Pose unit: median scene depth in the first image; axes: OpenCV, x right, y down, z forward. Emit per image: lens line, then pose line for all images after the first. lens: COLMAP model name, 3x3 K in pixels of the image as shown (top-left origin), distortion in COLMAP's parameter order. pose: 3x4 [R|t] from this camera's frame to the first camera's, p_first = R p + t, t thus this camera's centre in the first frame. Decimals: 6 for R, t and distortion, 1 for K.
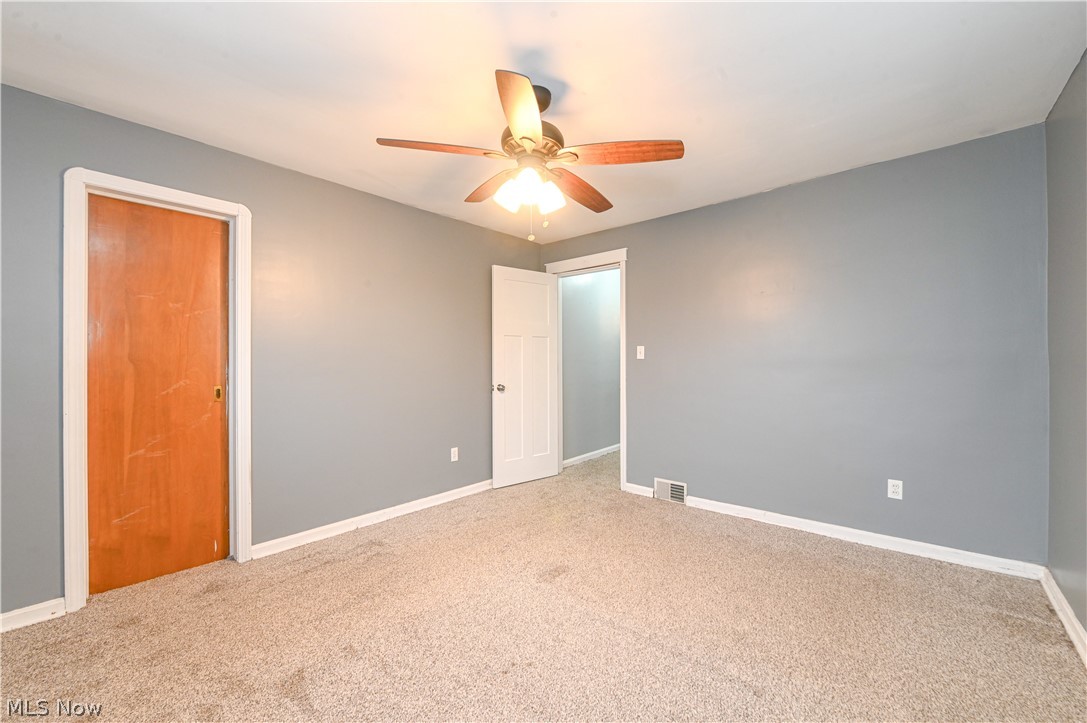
lens RADIAL K [[429.4, 0, 550.5], [0, 429.4, 360.7], [0, 0, 1]] dist [-0.007531, -0.000340]
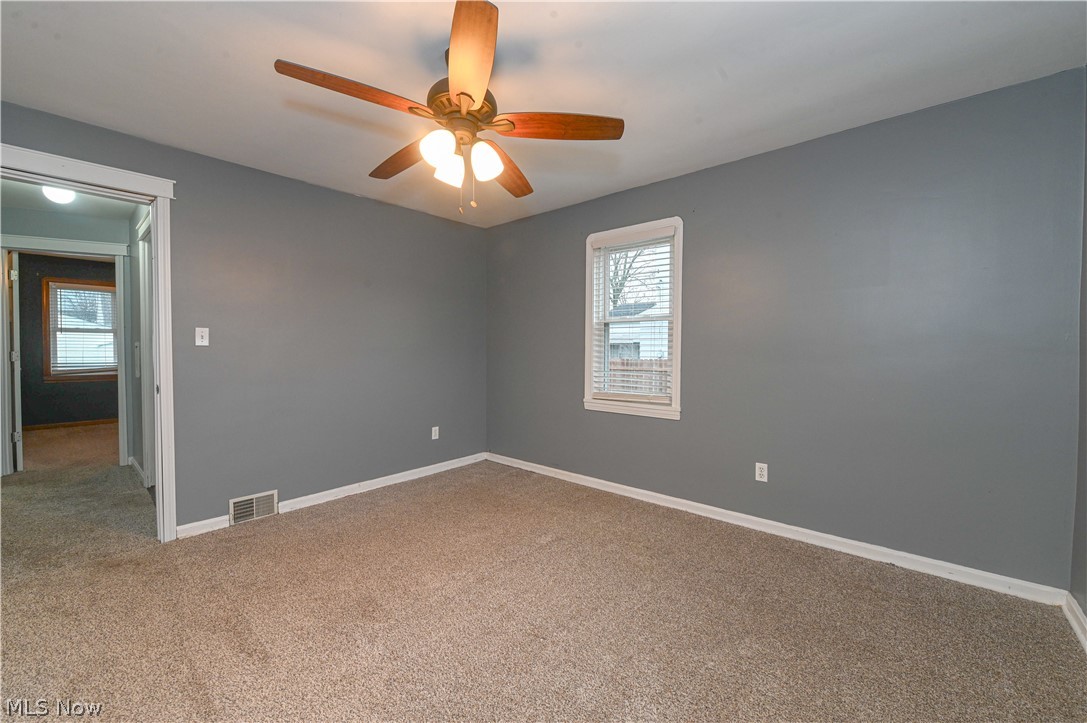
lens RADIAL K [[429.4, 0, 551.0], [0, 429.4, 356.1], [0, 0, 1]] dist [-0.007531, -0.000340]
pose [[-0.000840, -0.019971, 0.999800, -0.558841], [-0.009560, 0.999755, 0.019962, -0.006891], [-0.999954, -0.009541, -0.001031, 0.457058]]
